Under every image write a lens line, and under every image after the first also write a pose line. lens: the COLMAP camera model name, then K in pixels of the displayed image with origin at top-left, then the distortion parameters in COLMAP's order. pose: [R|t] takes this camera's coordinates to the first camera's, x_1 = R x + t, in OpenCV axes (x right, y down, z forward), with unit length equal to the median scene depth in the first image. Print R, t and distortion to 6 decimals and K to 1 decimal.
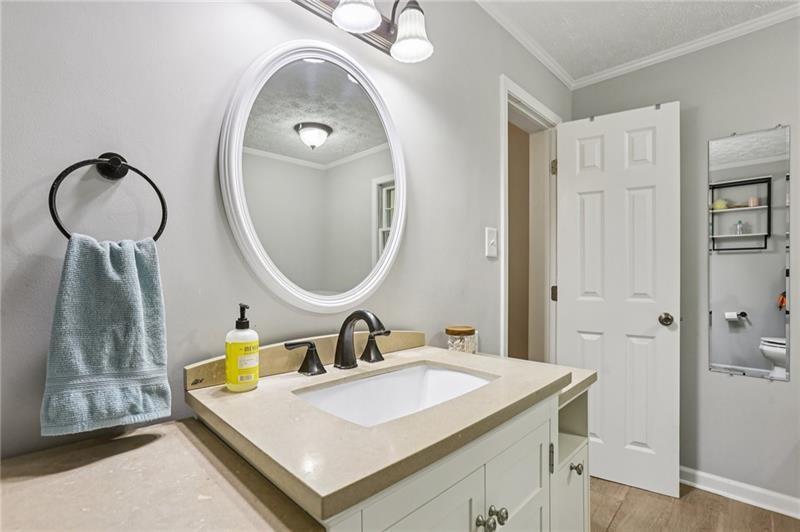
lens RADIAL K [[373.8, 0, 397.4], [0, 373.8, 269.2], [0, 0, 1]] dist [-0.028459, 0.013755]
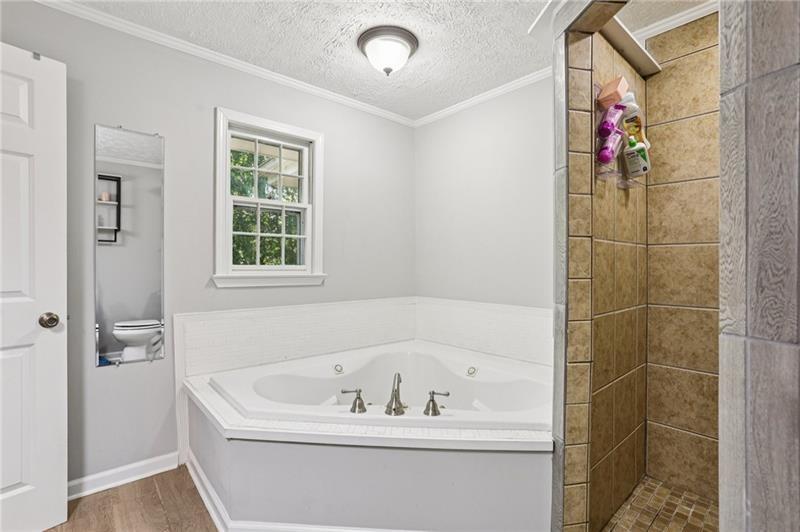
lens RADIAL K [[367.1, 0, 395.4], [0, 367.1, 274.2], [0, 0, 1]] dist [-0.001382, 0.000312]
pose [[0.089665, -0.022916, 0.995708, -0.024800], [-0.018399, 0.999527, 0.024661, -0.003300], [-0.995802, -0.020532, 0.089201, 0.146181]]
